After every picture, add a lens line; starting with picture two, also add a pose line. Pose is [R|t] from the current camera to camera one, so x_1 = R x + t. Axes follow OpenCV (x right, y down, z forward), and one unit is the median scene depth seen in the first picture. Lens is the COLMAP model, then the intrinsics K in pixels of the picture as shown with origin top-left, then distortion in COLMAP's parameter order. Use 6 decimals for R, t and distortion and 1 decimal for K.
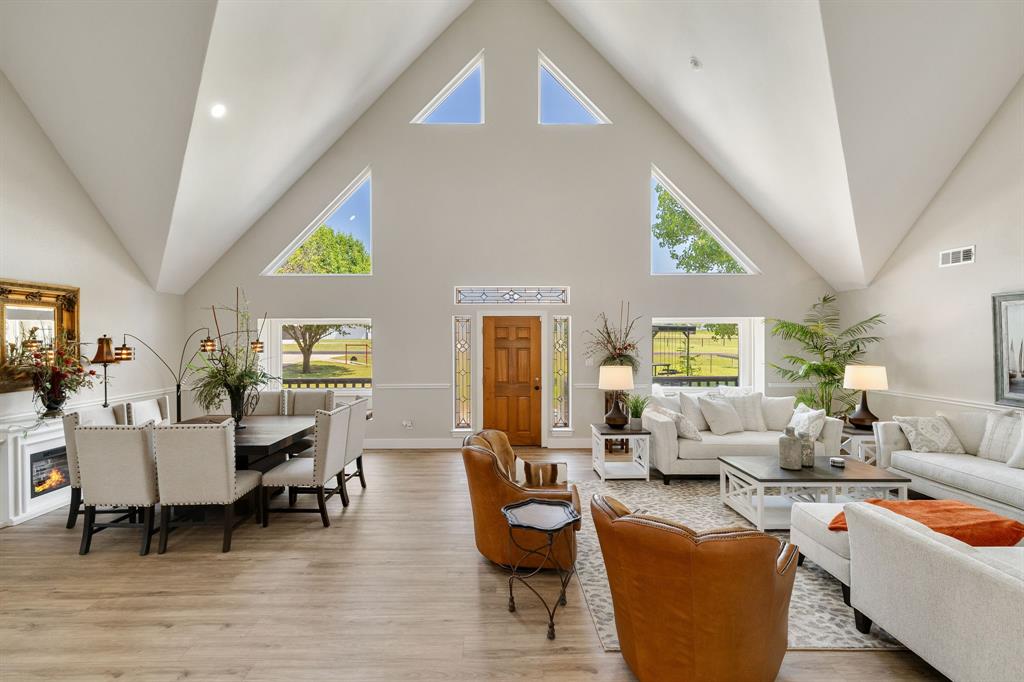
lens RADIAL K [[425.3, 0, 509.5], [0, 425.3, 343.7], [0, 0, 1]] dist [-0.011541, -0.000269]
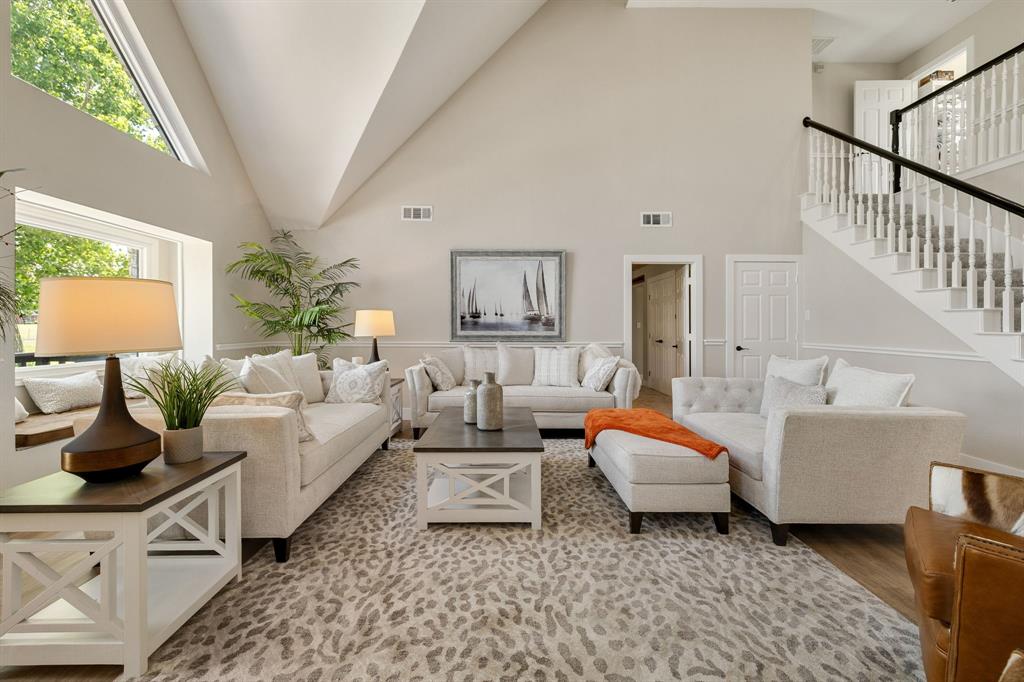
lens RADIAL K [[425.3, 0, 509.8], [0, 425.3, 332.9], [0, 0, 1]] dist [-0.011541, -0.000269]
pose [[0.021992, -0.016858, 0.999616, -0.054606], [0.002782, 0.999855, 0.016801, 0.096219], [-0.999754, 0.002412, 0.022036, 0.781536]]
